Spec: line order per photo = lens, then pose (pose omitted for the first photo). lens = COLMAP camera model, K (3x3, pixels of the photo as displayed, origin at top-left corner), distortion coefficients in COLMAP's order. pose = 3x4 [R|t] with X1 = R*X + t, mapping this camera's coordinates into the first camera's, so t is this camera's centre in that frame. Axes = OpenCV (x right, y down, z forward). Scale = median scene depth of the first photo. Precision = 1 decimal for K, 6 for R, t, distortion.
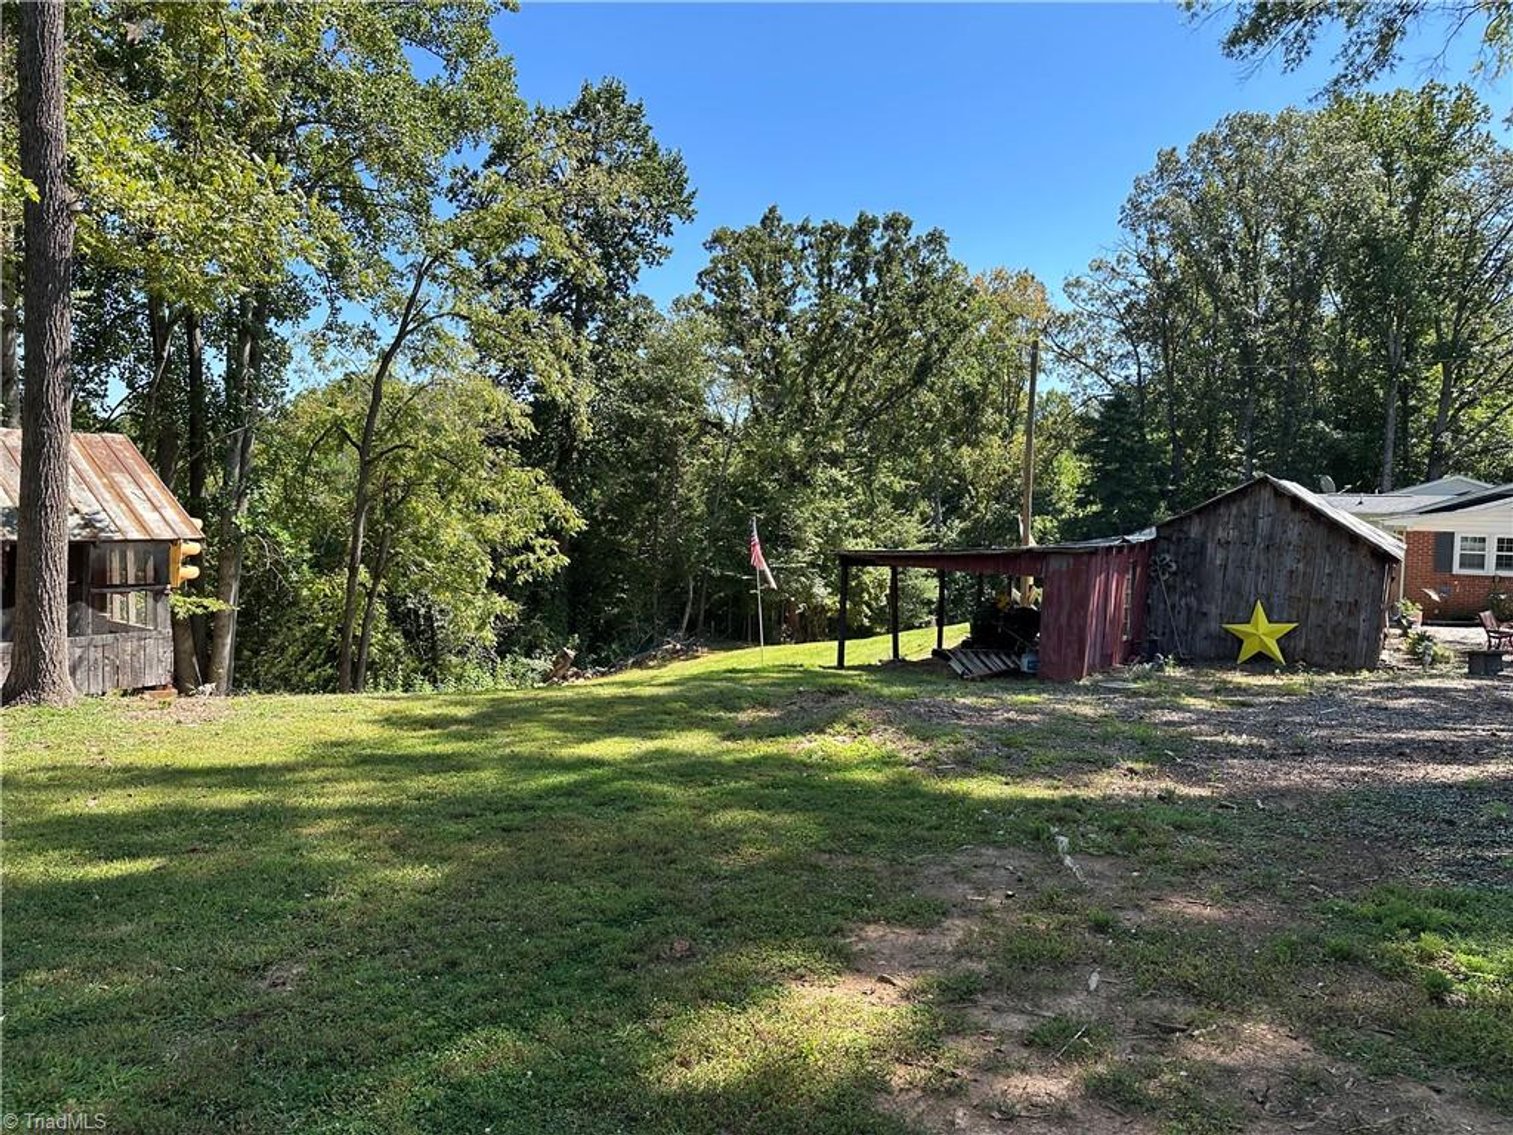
lens RADIAL K [[1072.6, 0, 744.5], [0, 1072.6, 560.7], [0, 0, 1]] dist [0.033197, -0.019219]
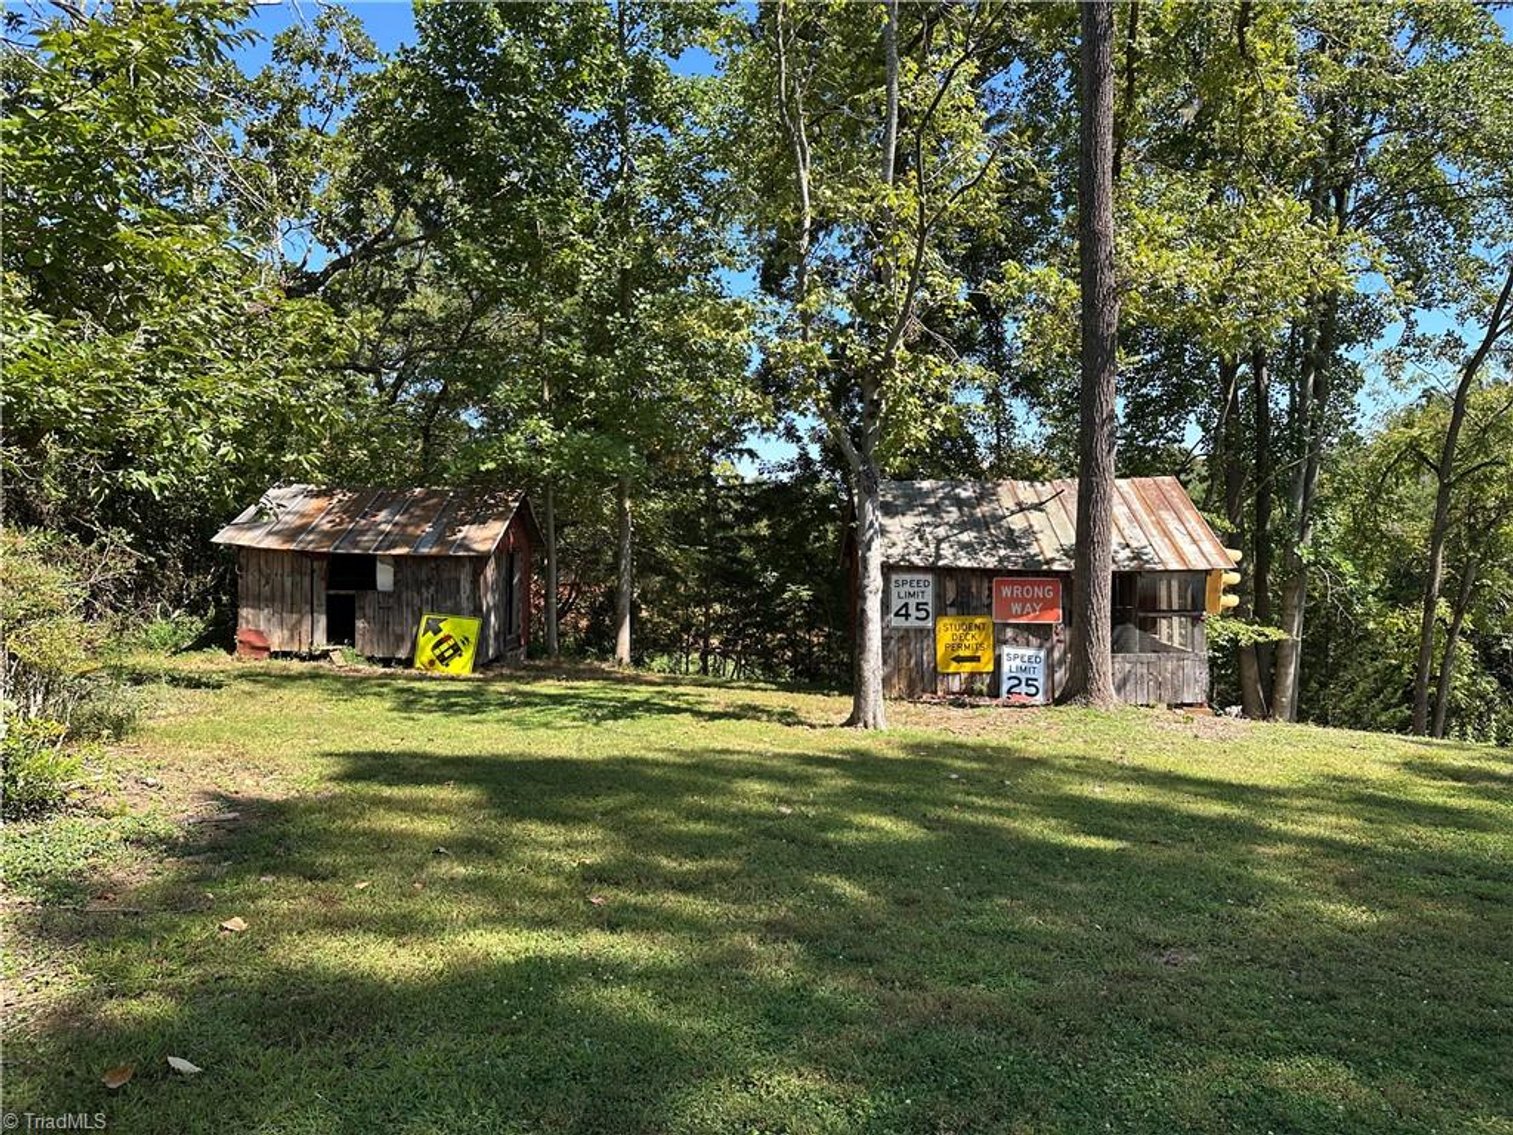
lens RADIAL K [[1072.6, 0, 756.2], [0, 1072.6, 568.6], [0, 0, 1]] dist [0.033197, -0.019219]
pose [[0.593199, -0.002214, -0.805053, 0.041856], [-0.015329, 0.999784, -0.014045, 0.000692], [0.804910, 0.020672, 0.593037, -0.003950]]
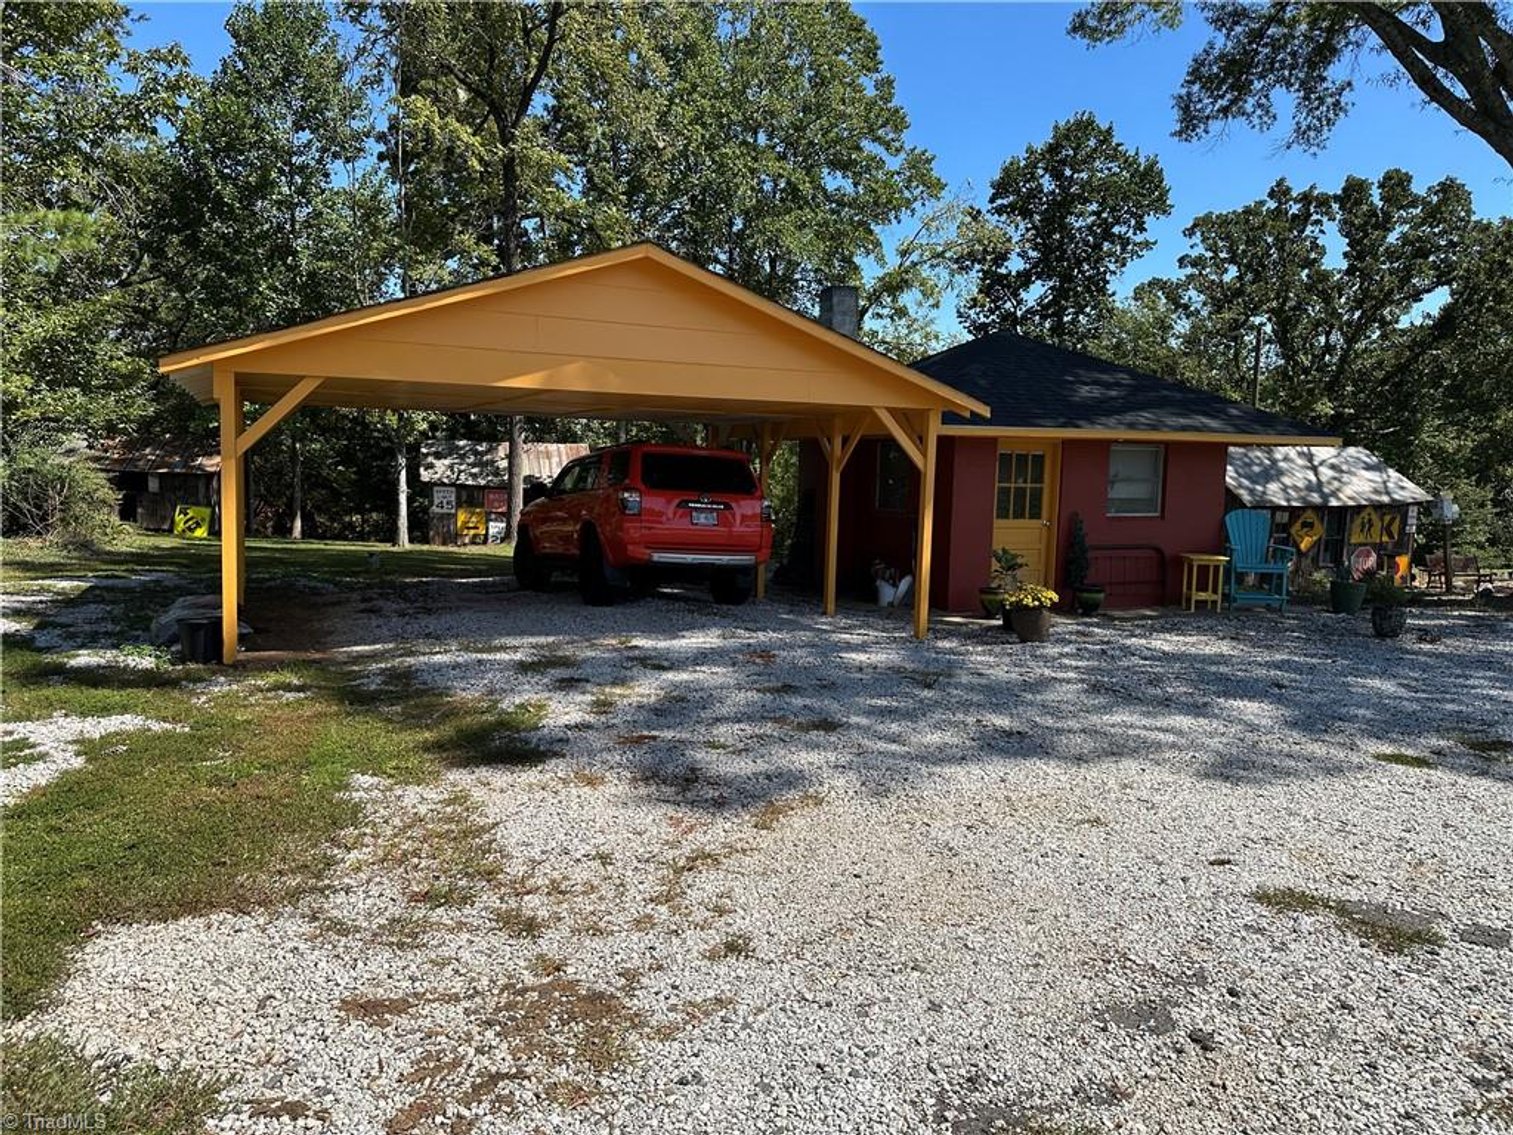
lens RADIAL K [[1072.6, 0, 764.9], [0, 1072.6, 562.7], [0, 0, 1]] dist [0.033197, -0.019219]
pose [[0.793536, 0.047094, -0.606699, 0.389792], [-0.025424, 0.998696, 0.044269, 0.009426], [0.607992, -0.019704, 0.793698, -0.194842]]
